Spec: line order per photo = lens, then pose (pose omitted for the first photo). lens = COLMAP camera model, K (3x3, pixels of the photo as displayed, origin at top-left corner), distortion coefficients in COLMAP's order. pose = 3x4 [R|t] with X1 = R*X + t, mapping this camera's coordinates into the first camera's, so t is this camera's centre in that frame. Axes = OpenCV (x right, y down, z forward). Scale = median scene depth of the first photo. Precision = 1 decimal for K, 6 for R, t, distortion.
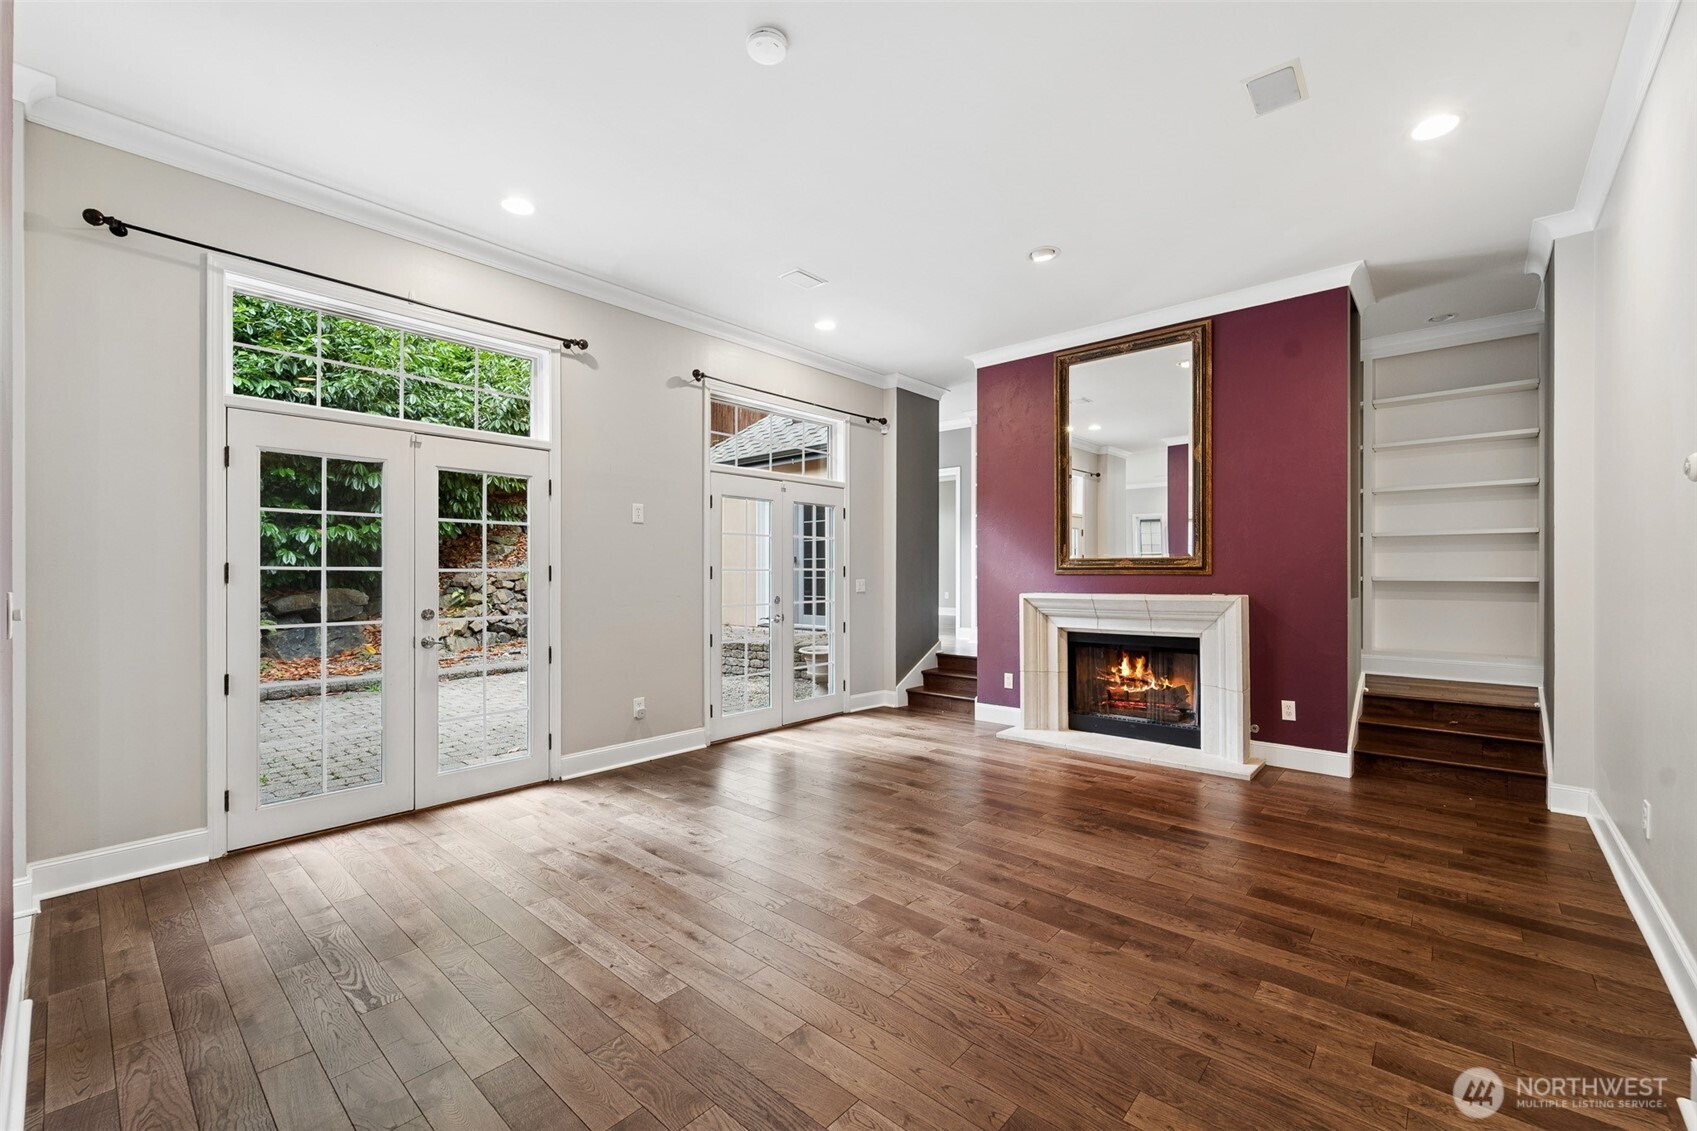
lens RADIAL K [[698.3, 0, 841.0], [0, 698.3, 569.9], [0, 0, 1]] dist [0.001321, -0.000152]
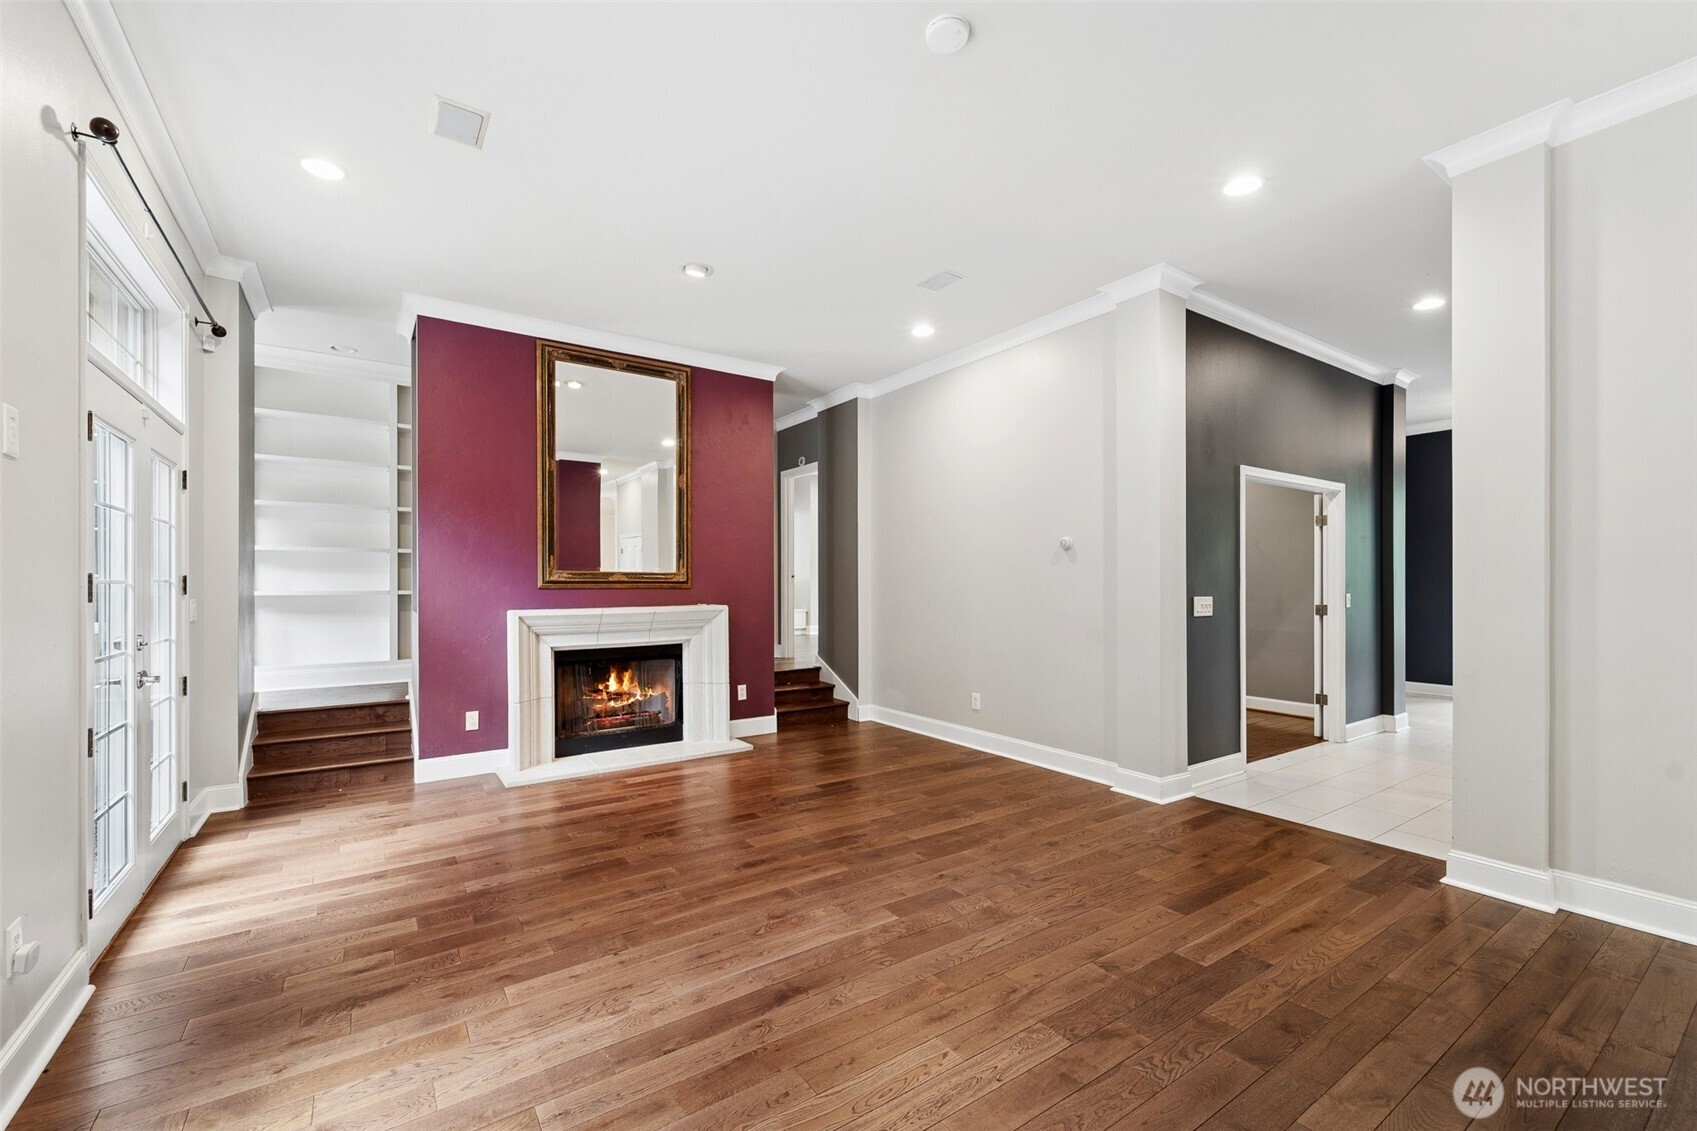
lens RADIAL K [[703.7, 0, 855.4], [0, 703.7, 583.5], [0, 0, 1]] dist [0.001097, 0.000057]
pose [[0.223864, 0.003864, 0.974613, -0.561619], [-0.003447, 0.999989, -0.003172, 0.001777], [-0.974614, -0.002649, 0.223874, 0.479250]]
